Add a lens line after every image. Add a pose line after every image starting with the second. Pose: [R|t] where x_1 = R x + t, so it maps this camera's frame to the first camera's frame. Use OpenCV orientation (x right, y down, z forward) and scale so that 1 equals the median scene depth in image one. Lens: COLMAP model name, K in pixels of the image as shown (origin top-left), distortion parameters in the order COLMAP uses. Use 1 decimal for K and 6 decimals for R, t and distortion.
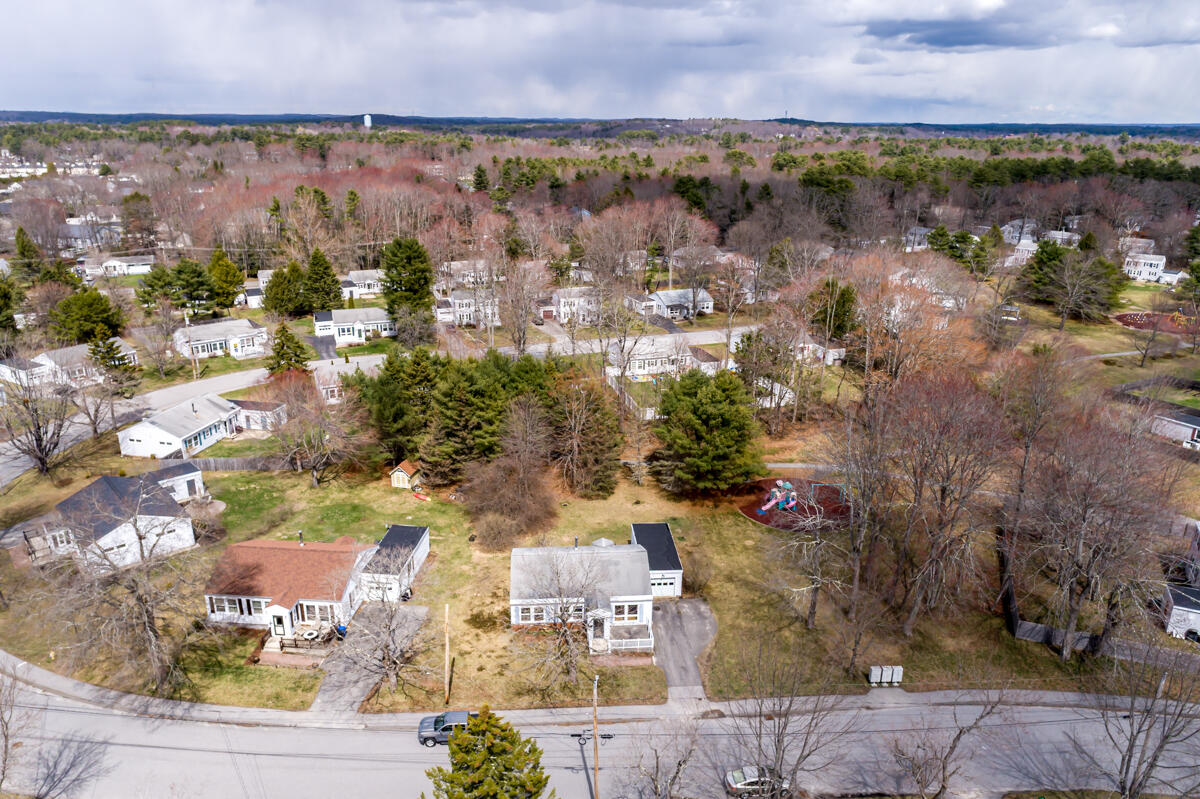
lens RADIAL K [[820.2, 0, 594.4], [0, 820.2, 394.8], [0, 0, 1]] dist [-0.003897, 0.004537]
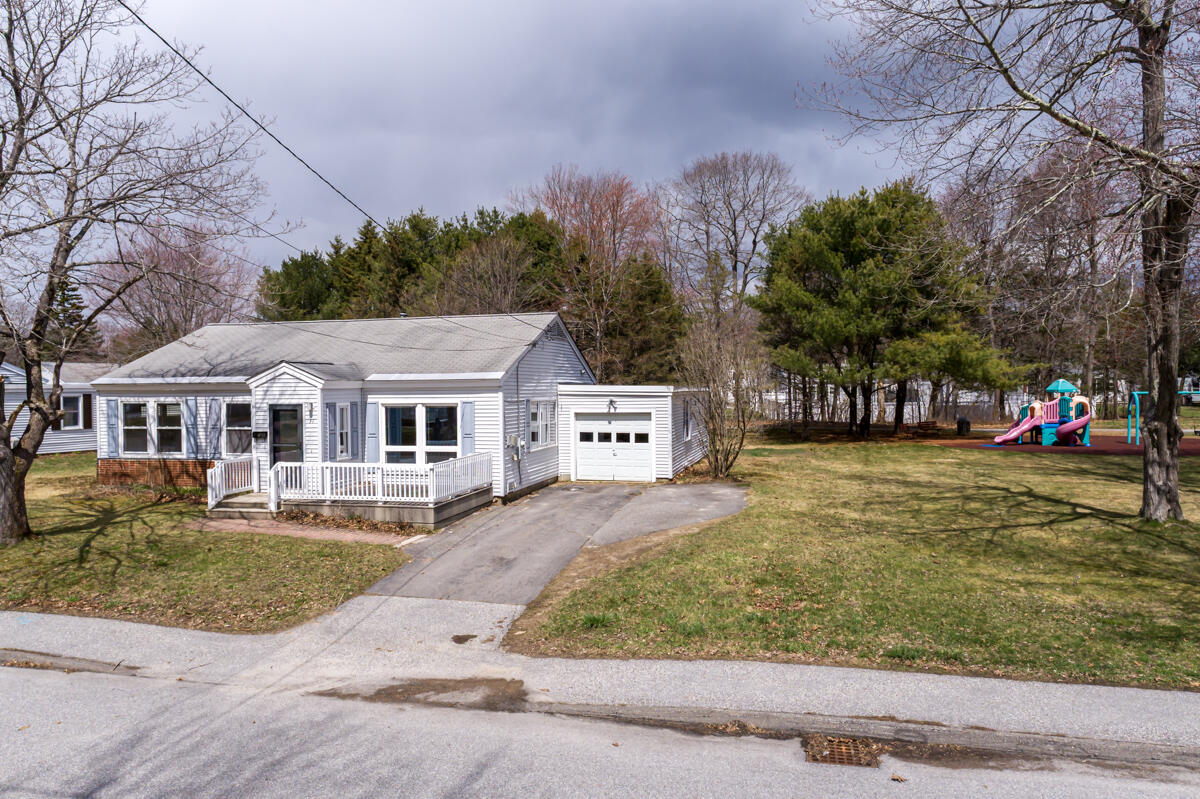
lens RADIAL K [[818.1, 0, 593.7], [0, 818.1, 399.1], [0, 0, 1]] dist [-0.002912, 0.006827]
pose [[0.948605, -0.020071, -0.315825, 0.193200], [-0.075980, 0.954352, -0.288860, 0.336679], [0.307206, 0.298010, 0.903778, 0.756873]]
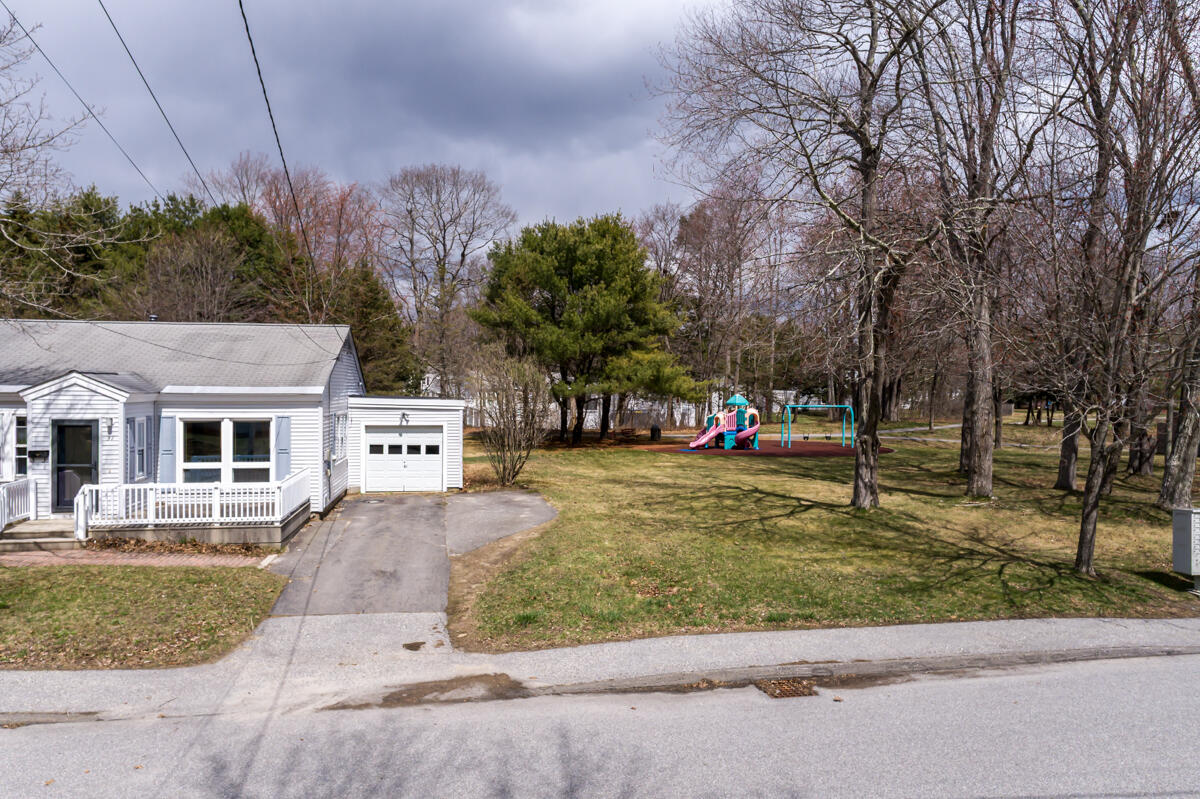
lens RADIAL K [[820.2, 0, 594.4], [0, 820.2, 394.8], [0, 0, 1]] dist [-0.003897, 0.004537]
pose [[0.995485, -0.009438, 0.094453, 0.139356], [0.037989, 0.951496, -0.305308, 0.340927], [-0.086990, 0.307517, 0.947558, 0.724419]]
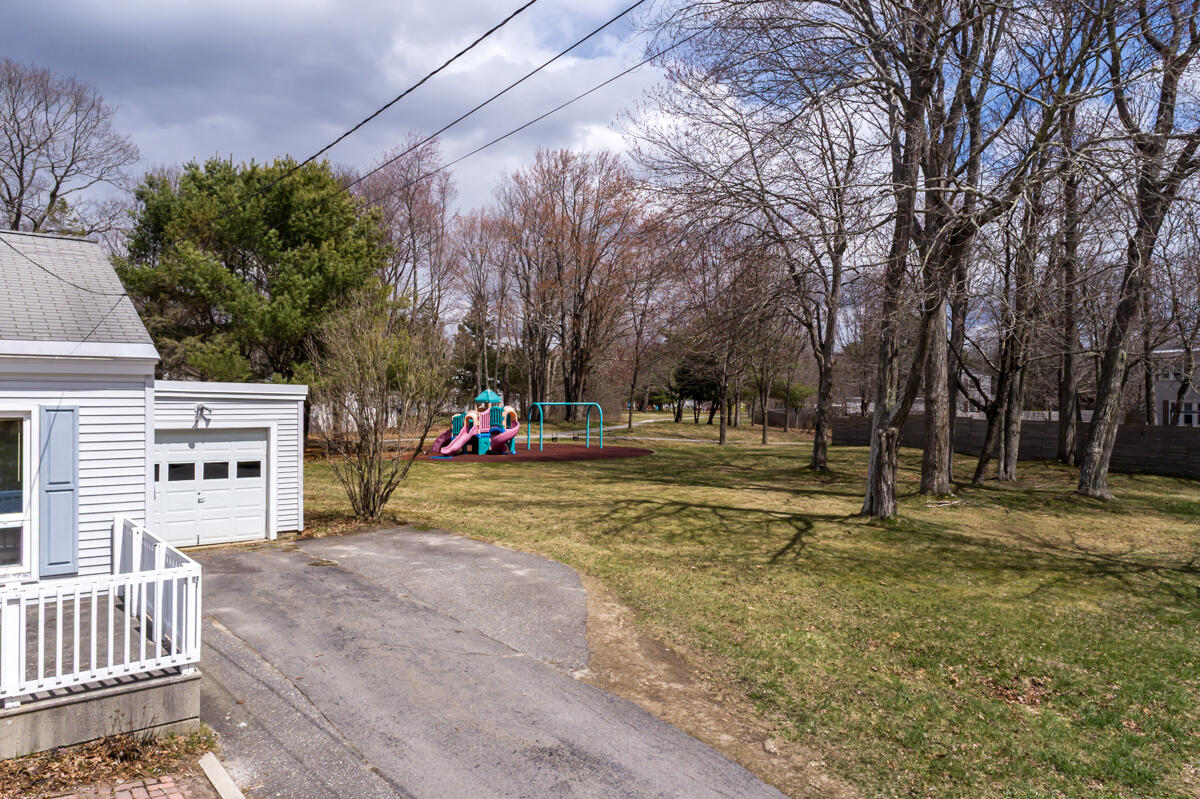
lens RADIAL K [[828.5, 0, 600.0], [0, 828.5, 399.5], [0, 0, 1]] dist [0.003273, 0.003734]
pose [[0.816652, -0.011578, 0.577014, 0.052417], [0.187099, 0.951113, -0.245718, 0.302520], [-0.545961, 0.308625, 0.778895, 0.861457]]
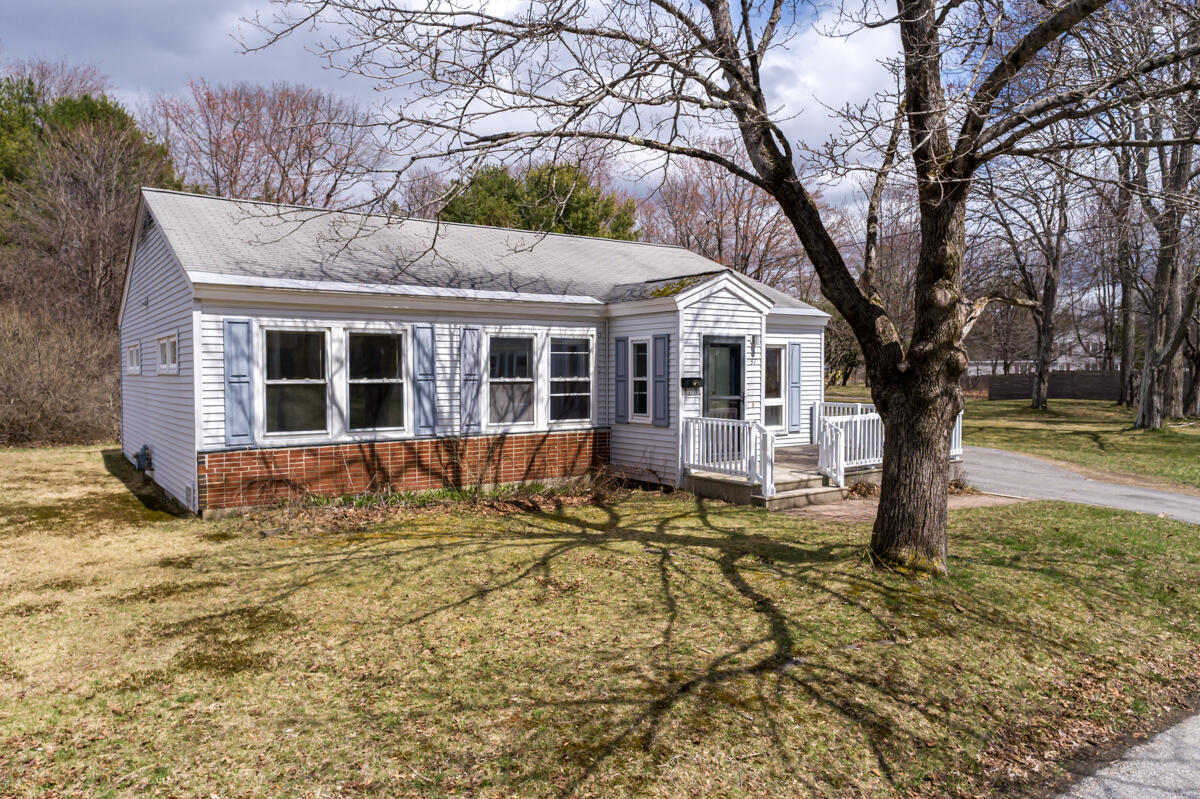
lens RADIAL K [[820.2, 0, 594.4], [0, 820.2, 394.8], [0, 0, 1]] dist [-0.003897, 0.004537]
pose [[0.862093, -0.034244, 0.505592, -0.113481], [0.176596, 0.955472, -0.236403, 0.317120], [-0.474984, 0.293087, 0.829753, 0.841249]]
